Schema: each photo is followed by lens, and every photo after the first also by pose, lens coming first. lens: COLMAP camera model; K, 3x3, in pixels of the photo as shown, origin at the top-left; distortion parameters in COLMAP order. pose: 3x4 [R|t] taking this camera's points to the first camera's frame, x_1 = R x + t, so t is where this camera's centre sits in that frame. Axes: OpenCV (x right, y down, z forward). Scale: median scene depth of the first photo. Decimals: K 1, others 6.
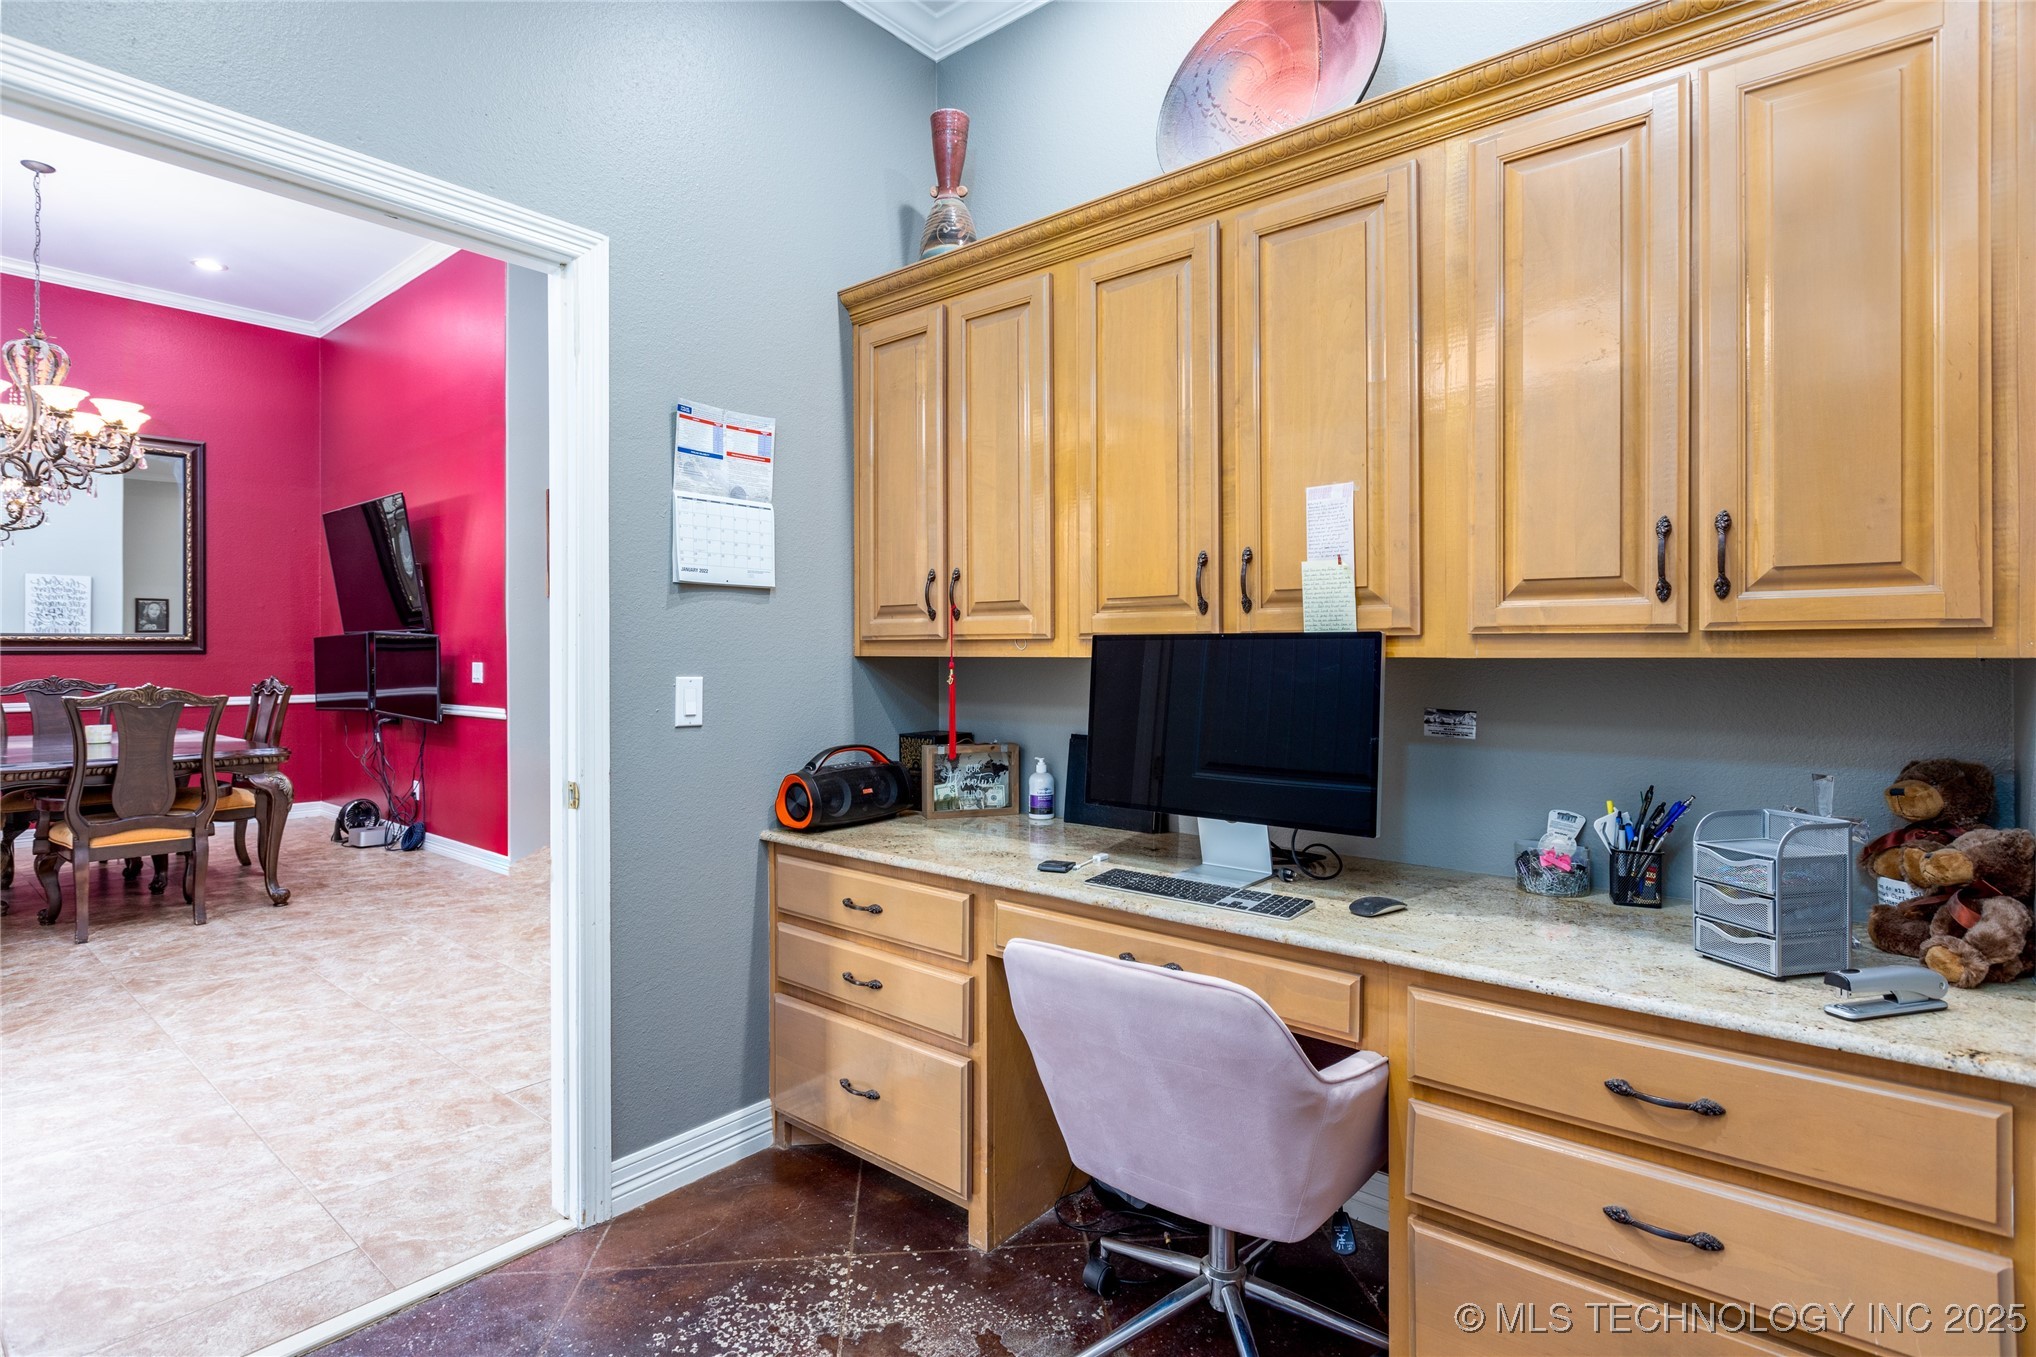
lens RADIAL K [[1011.8, 0, 1007.7], [0, 1011.8, 670.3], [0, 0, 1]] dist [-0.006510, -0.001046]
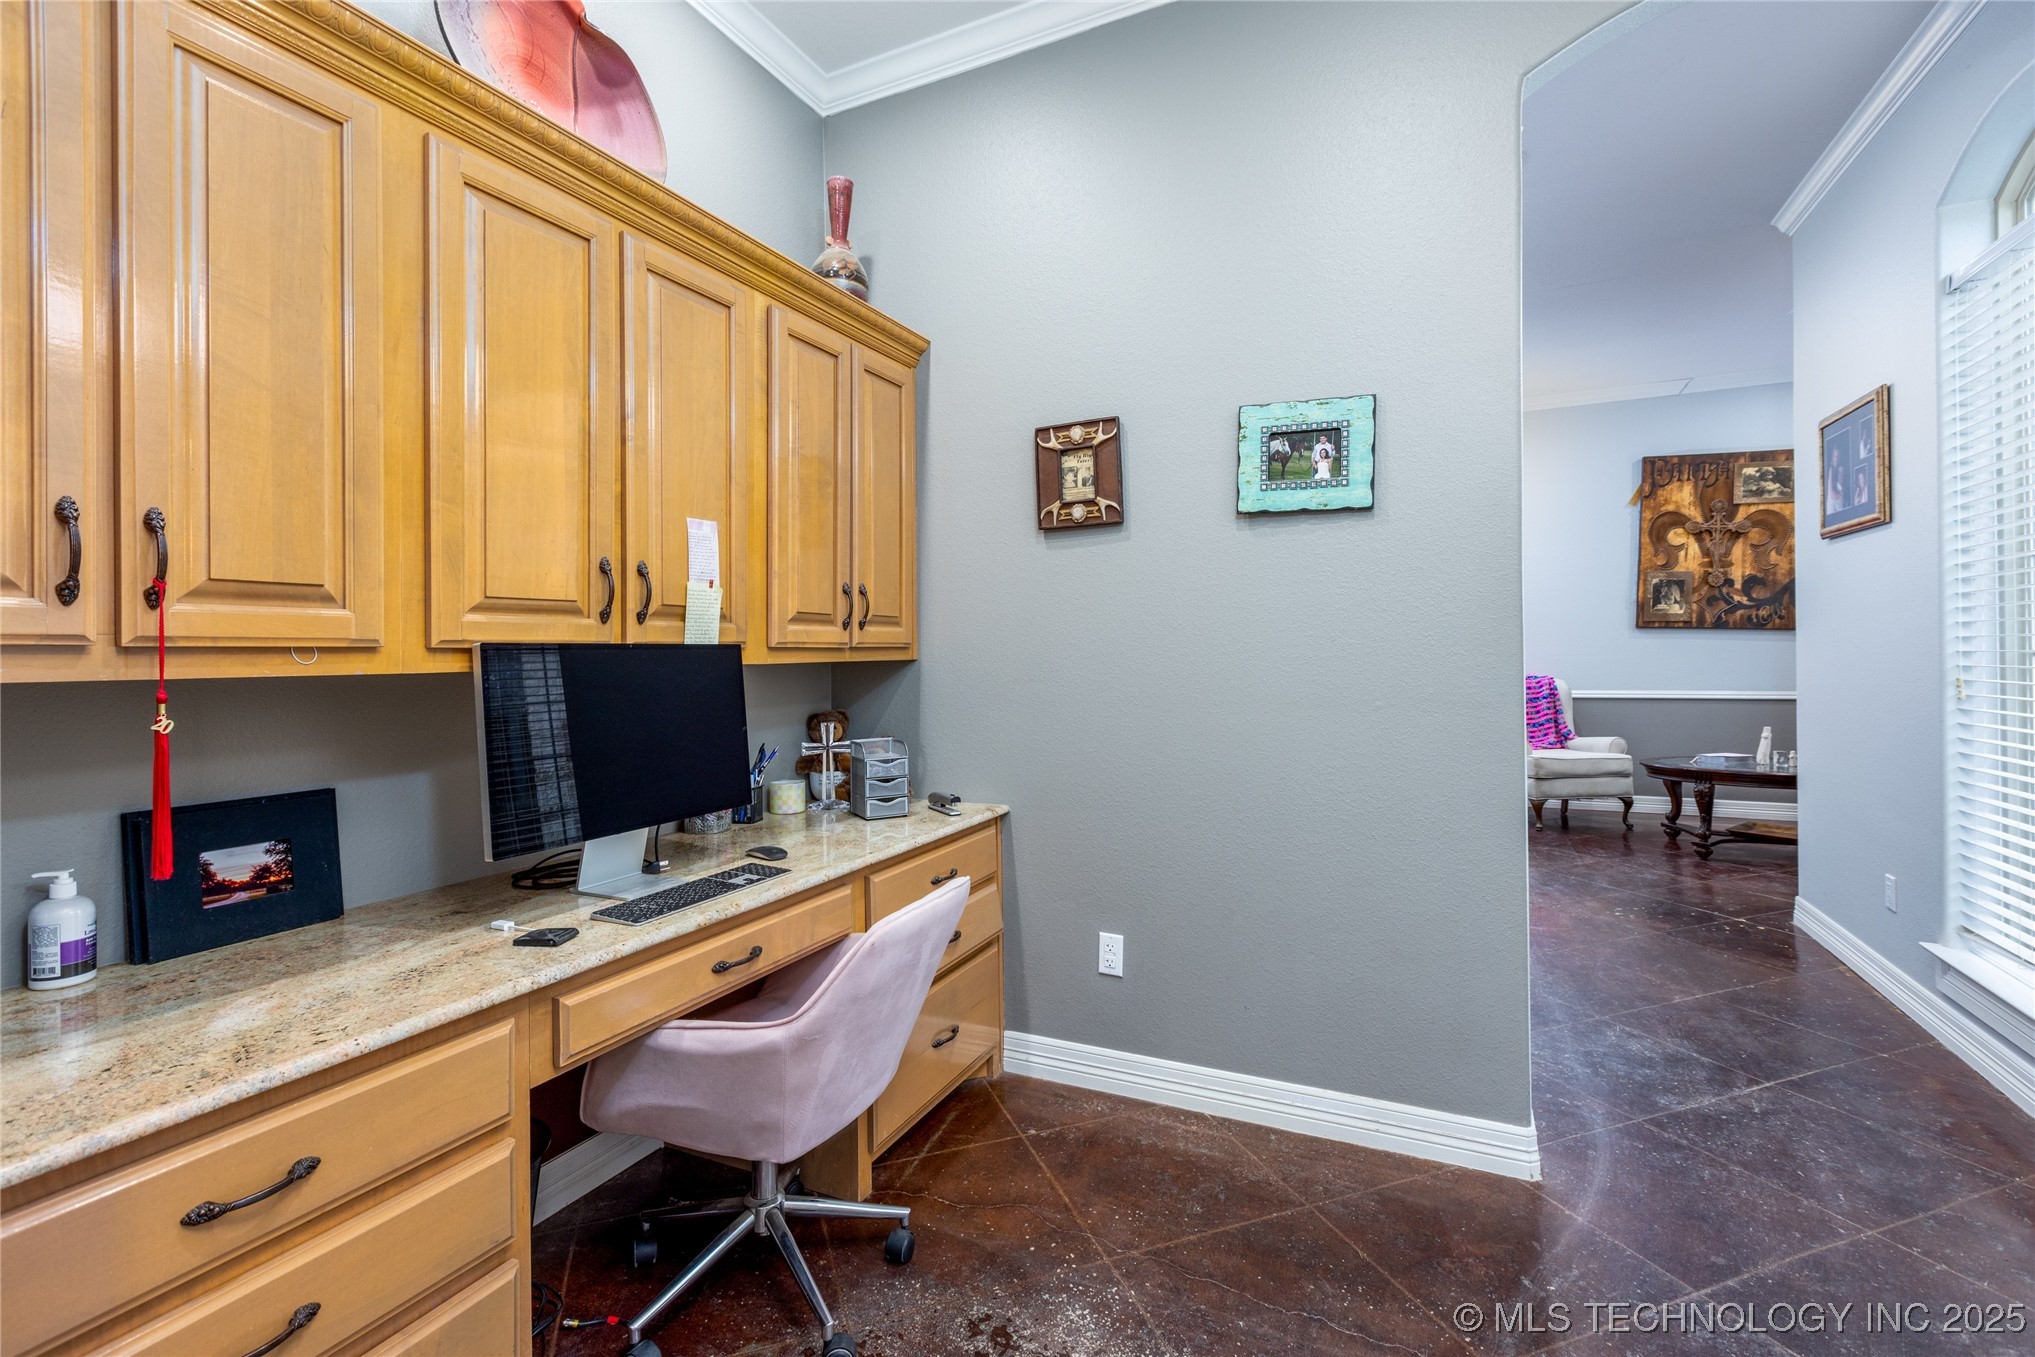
lens RADIAL K [[912.6, 0, 1016.0], [0, 912.6, 651.4], [0, 0, 1]] dist [0.001376, -0.000201]
pose [[-0.258025, 0.002643, 0.966135, -0.769495], [0.027016, 0.999625, 0.004480, -0.023457], [-0.965760, 0.027257, -0.257999, 0.883074]]
